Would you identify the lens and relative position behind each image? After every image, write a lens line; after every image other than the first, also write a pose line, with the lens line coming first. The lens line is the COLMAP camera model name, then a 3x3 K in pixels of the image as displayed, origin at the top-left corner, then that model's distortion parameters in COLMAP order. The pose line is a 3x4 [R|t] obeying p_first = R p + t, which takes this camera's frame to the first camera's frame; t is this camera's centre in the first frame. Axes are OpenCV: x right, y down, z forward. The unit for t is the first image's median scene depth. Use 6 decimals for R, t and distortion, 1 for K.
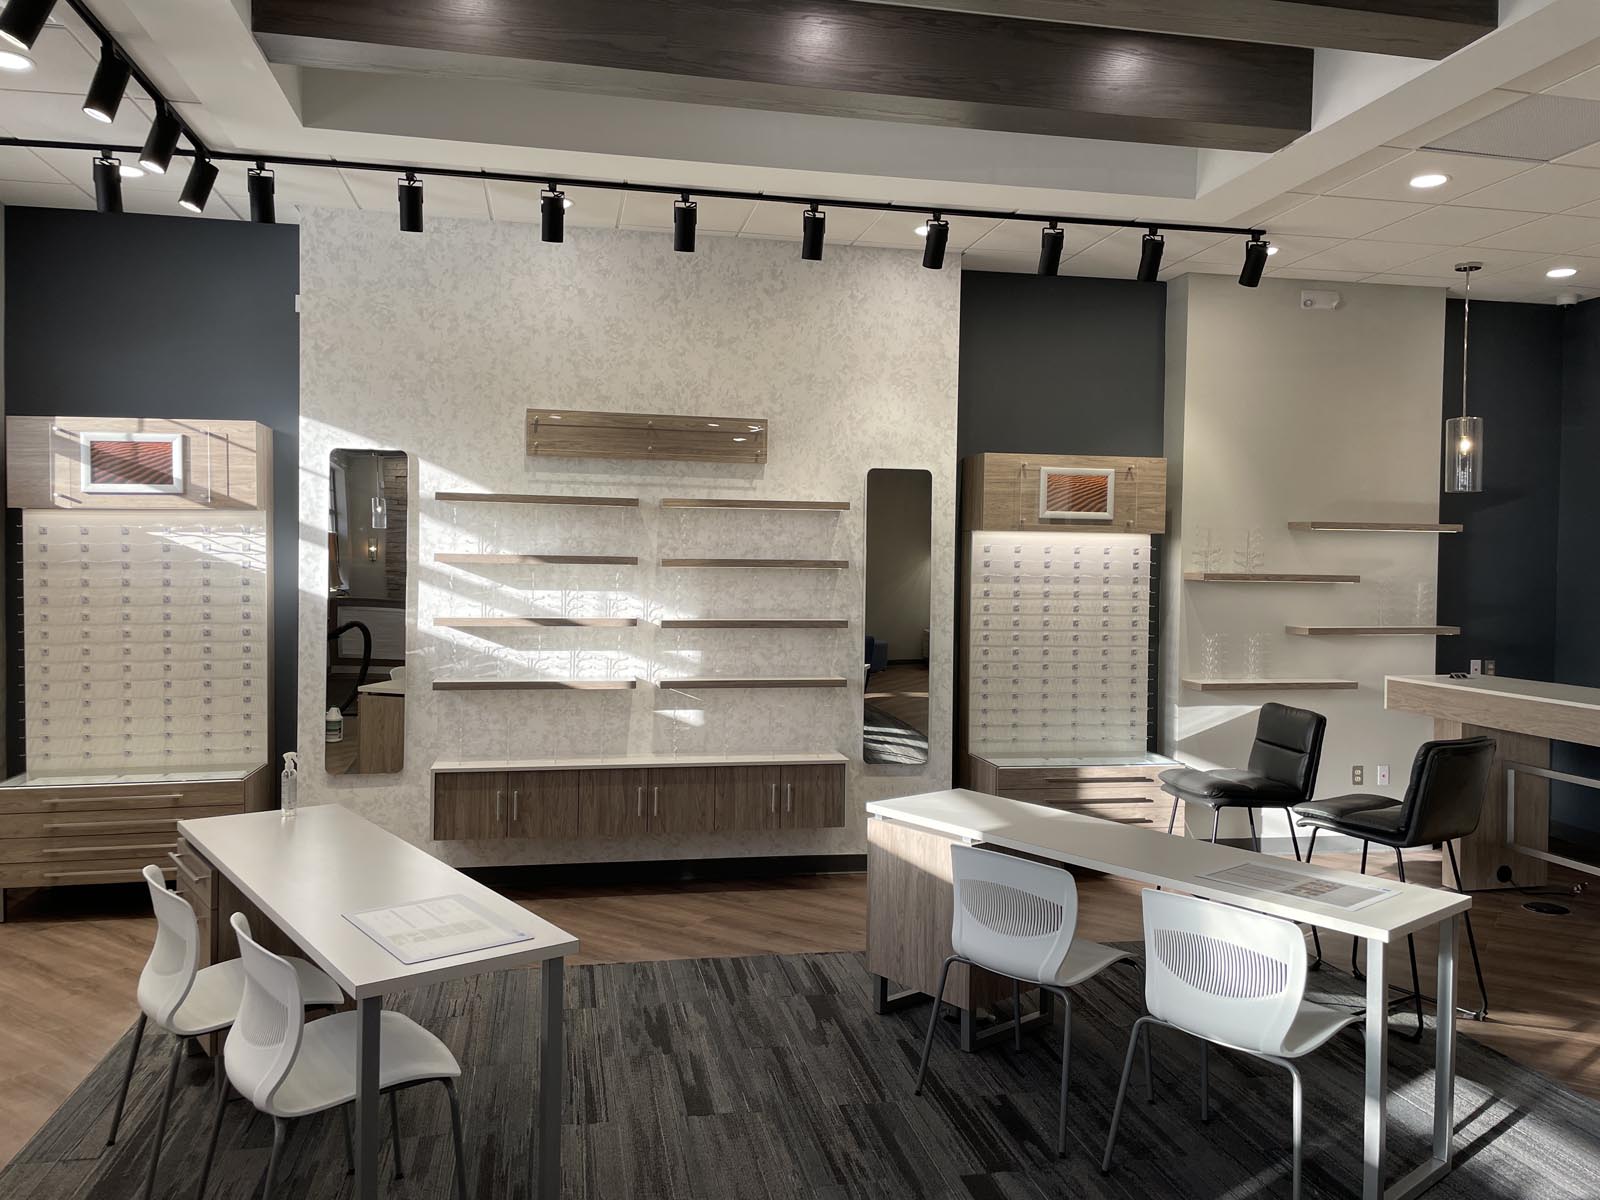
lens RADIAL K [[1201.3, 0, 797.8], [0, 1201.3, 585.1], [0, 0, 1]] dist [0.092480, -0.120849]
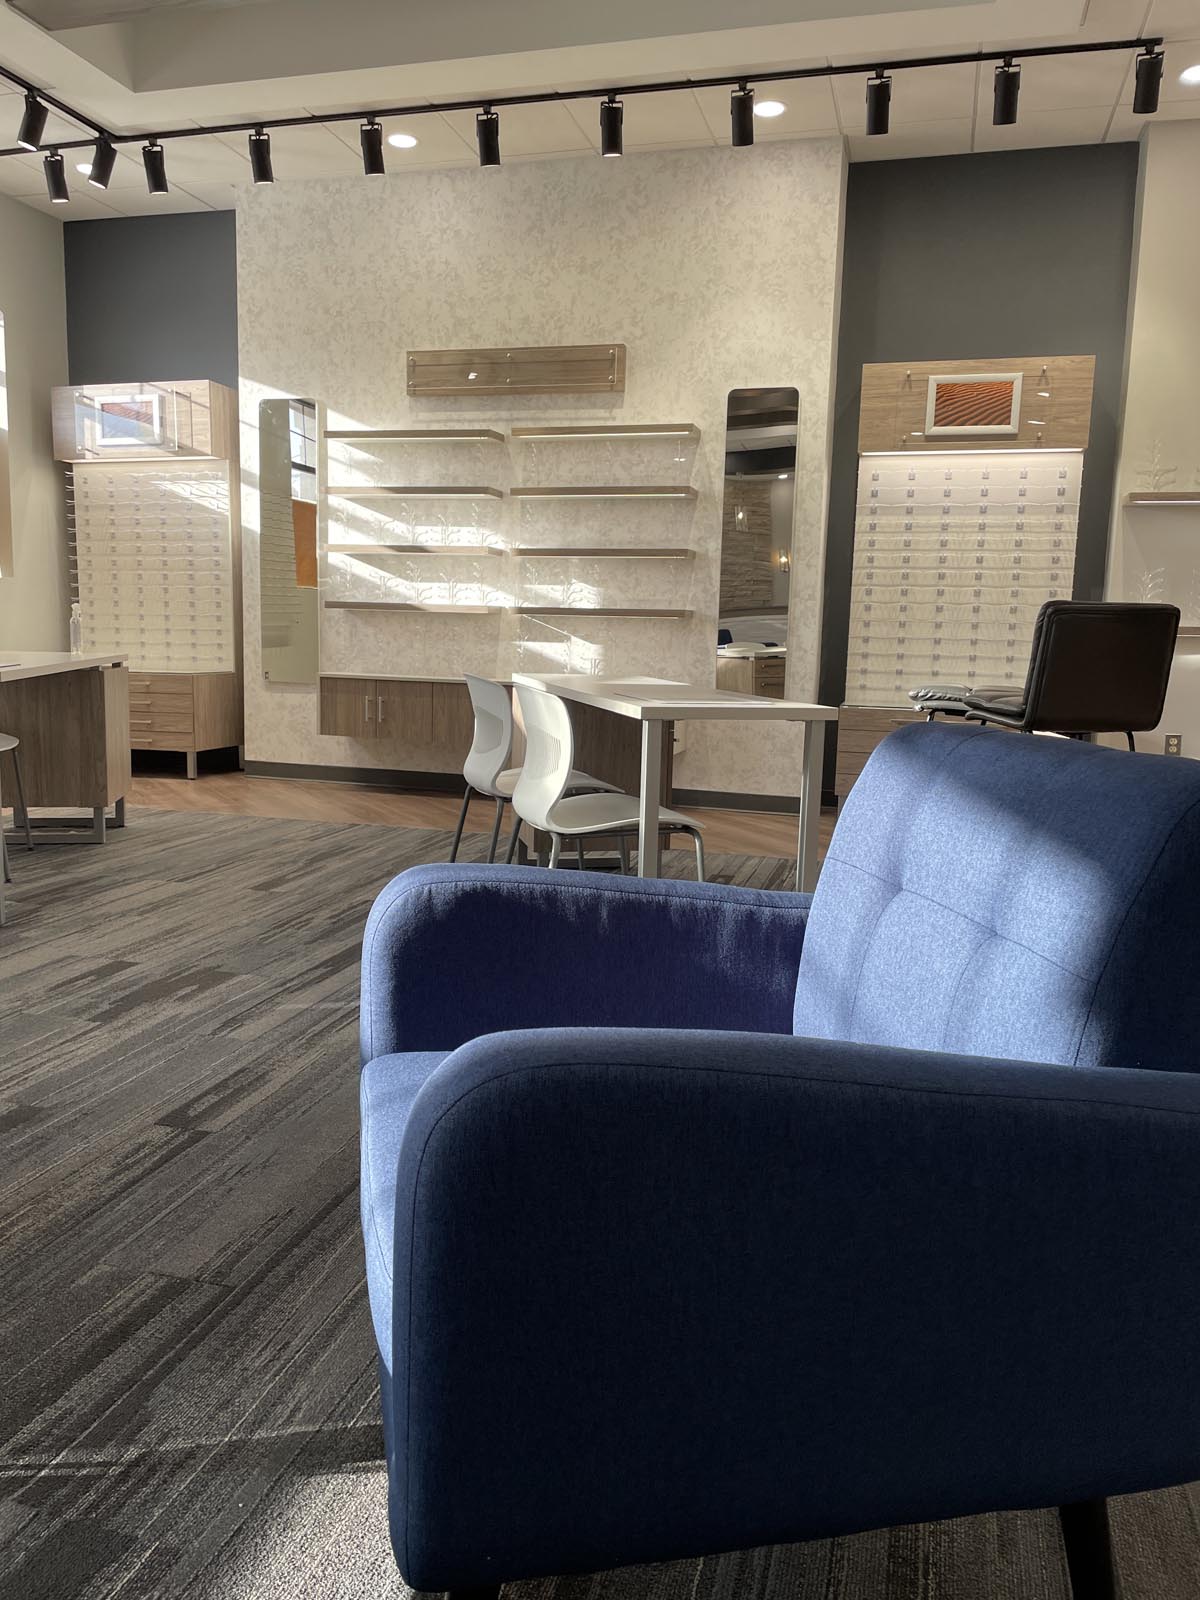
lens RADIAL K [[1201.3, 0, 590.6], [0, 1201.3, 788.9], [0, 0, 1]] dist [0.092480, -0.120849]
pose [[0.889111, 0.068594, -0.452522, 0.442702], [-0.021534, 0.993880, 0.108343, 0.122820], [0.457184, -0.086585, 0.885147, 0.071999]]
